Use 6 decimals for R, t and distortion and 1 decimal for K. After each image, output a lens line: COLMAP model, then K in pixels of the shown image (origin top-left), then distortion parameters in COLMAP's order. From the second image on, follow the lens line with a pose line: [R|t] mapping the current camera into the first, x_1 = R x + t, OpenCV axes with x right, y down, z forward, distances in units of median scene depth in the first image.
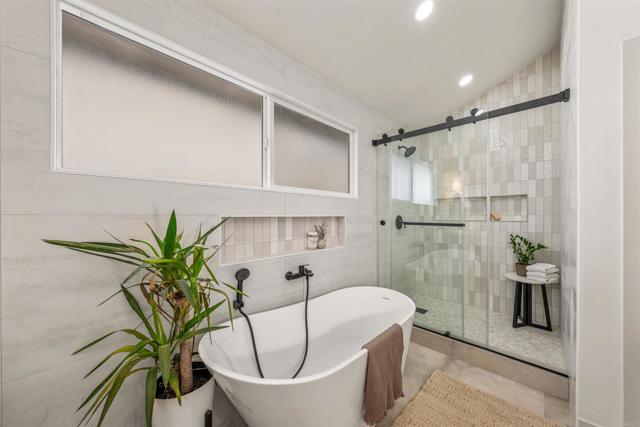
lens RADIAL K [[222.0, 0, 334.8], [0, 222.0, 218.0], [0, 0, 1]] dist [-0.004888, 0.000263]
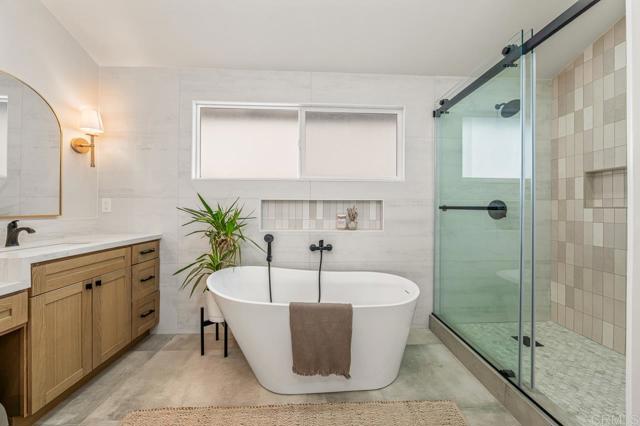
lens RADIAL K [[222.0, 0, 326.6], [0, 222.0, 207.3], [0, 0, 1]] dist [-0.004888, 0.000263]
pose [[0.714162, 0.000234, -0.699980, 0.517219], [-0.011767, 0.999863, -0.011671, 0.036257], [0.699881, 0.016572, 0.714067, 0.123437]]
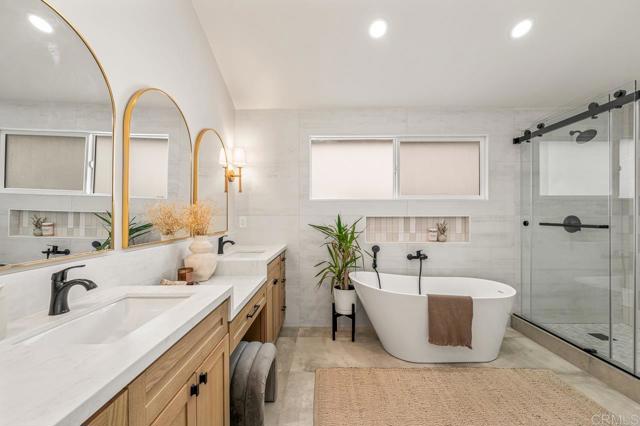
lens RADIAL K [[261.3, 0, 322.1], [0, 261.3, 214.8], [0, 0, 1]] dist [0.000412, -0.000892]
pose [[0.676593, -0.002278, -0.736353, 0.489162], [-0.007341, 0.999925, -0.009838, 0.003084], [0.736320, 0.012062, 0.676526, -0.433941]]
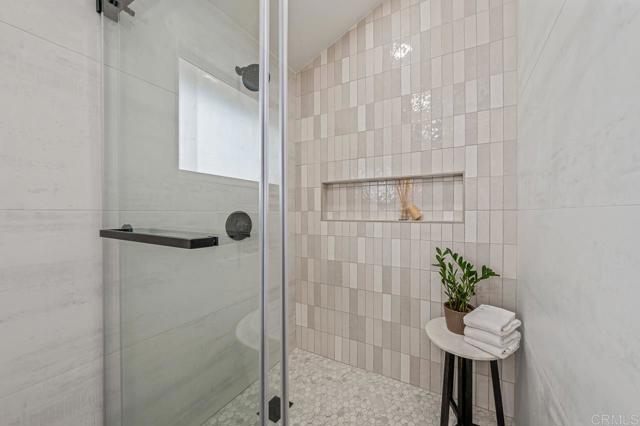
lens RADIAL K [[222.0, 0, 341.5], [0, 222.0, 216.4], [0, 0, 1]] dist [-0.004888, 0.000263]
pose [[0.970214, -0.005314, 0.242192, 0.507025], [0.003012, 0.999947, 0.009875, -0.005533], [-0.242231, -0.008851, 0.970178, 0.617193]]
